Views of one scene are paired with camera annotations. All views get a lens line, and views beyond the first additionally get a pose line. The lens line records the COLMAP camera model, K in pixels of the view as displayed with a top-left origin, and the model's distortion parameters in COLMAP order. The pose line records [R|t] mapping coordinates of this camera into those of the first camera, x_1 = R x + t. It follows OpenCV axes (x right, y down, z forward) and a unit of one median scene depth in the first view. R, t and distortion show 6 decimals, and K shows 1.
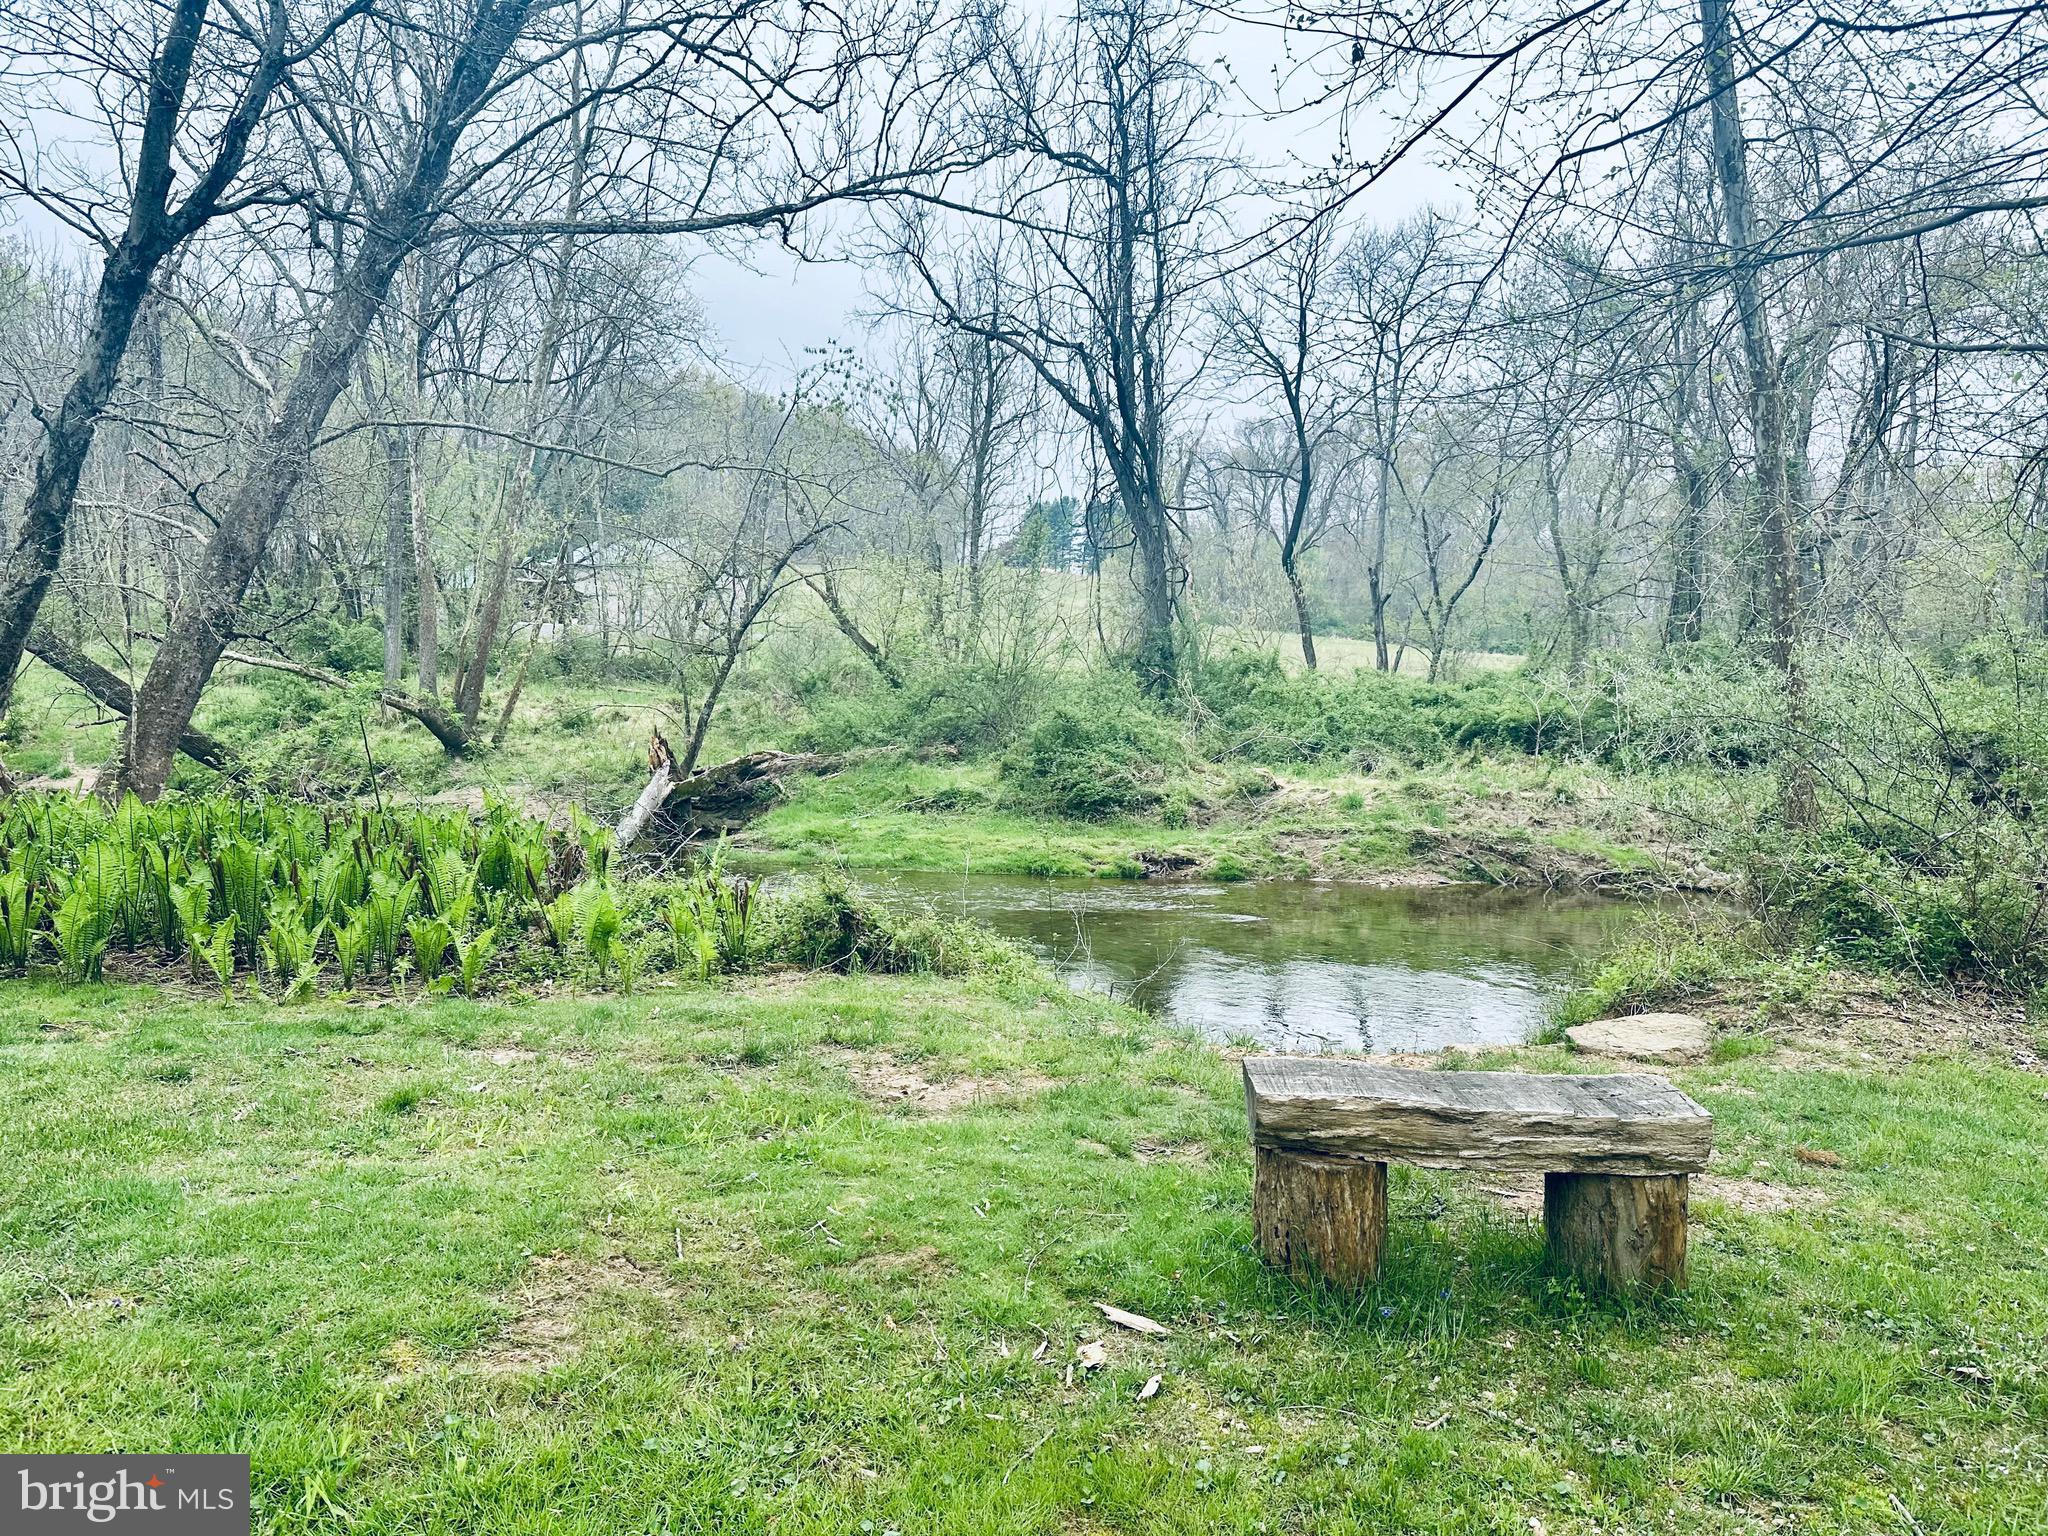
lens RADIAL K [[1432.9, 0, 1030.8], [0, 1432.9, 781.5], [0, 0, 1]] dist [0.096397, 0.000323]
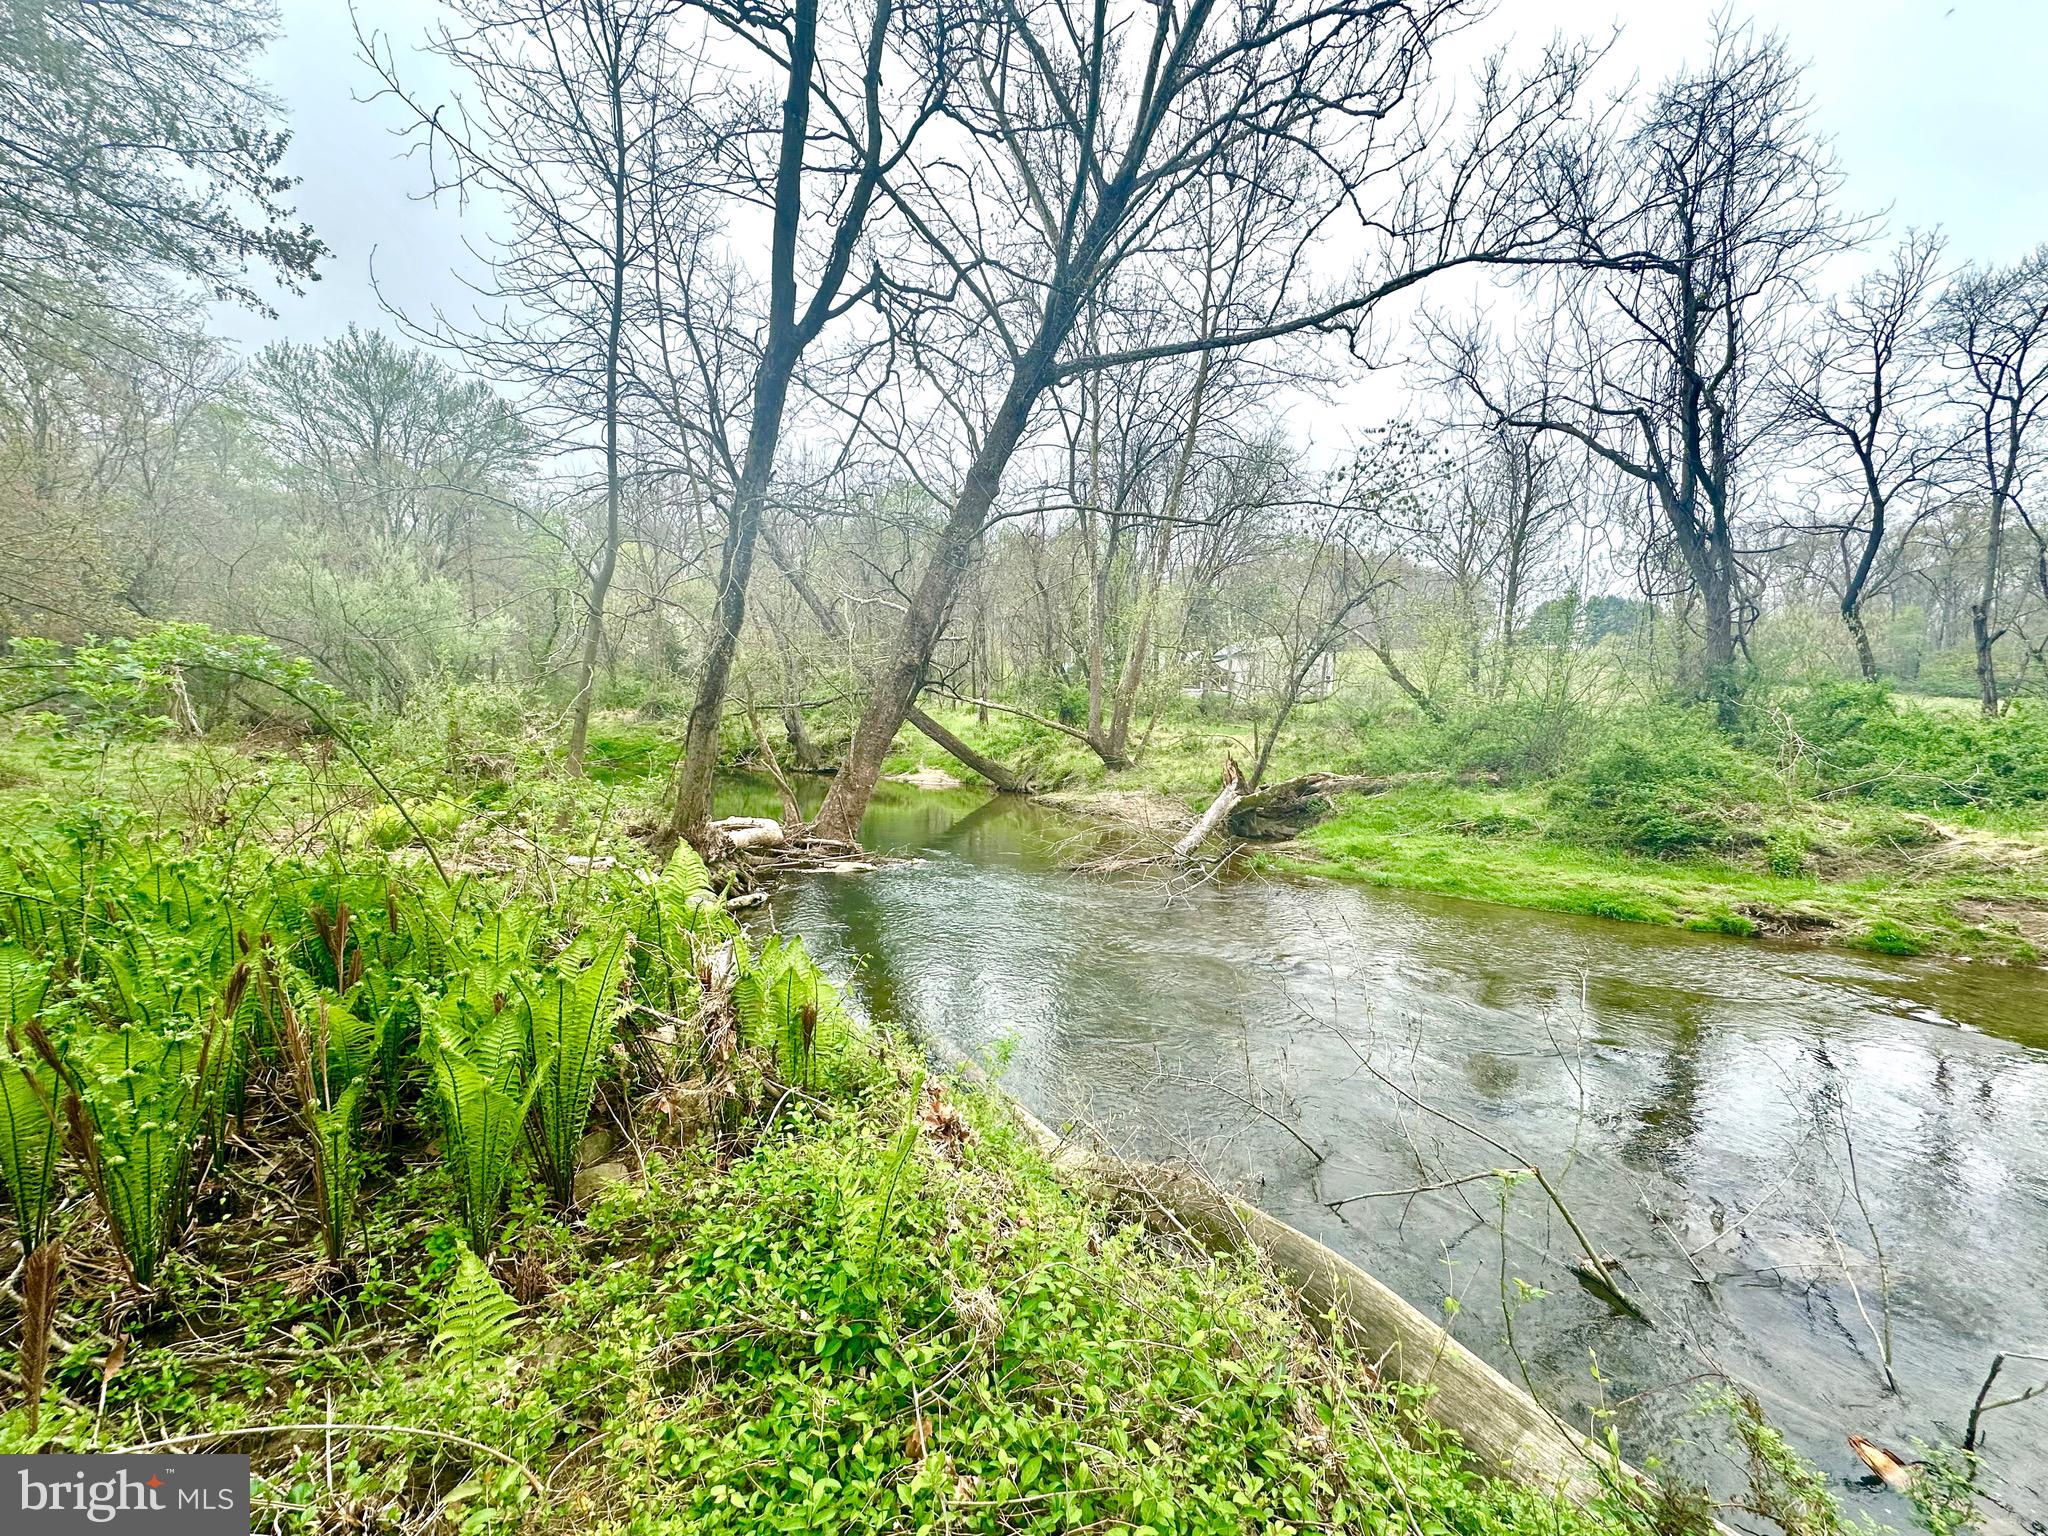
lens RADIAL K [[814.1, 0, 1020.1], [0, 814.1, 764.4], [0, 0, 1]] dist [-0.001678, 0.000618]
pose [[0.846001, 0.029113, -0.532385, -0.032643], [-0.039564, 0.999183, -0.008230, -0.013077], [0.531711, 0.028026, 0.846462, 0.291130]]
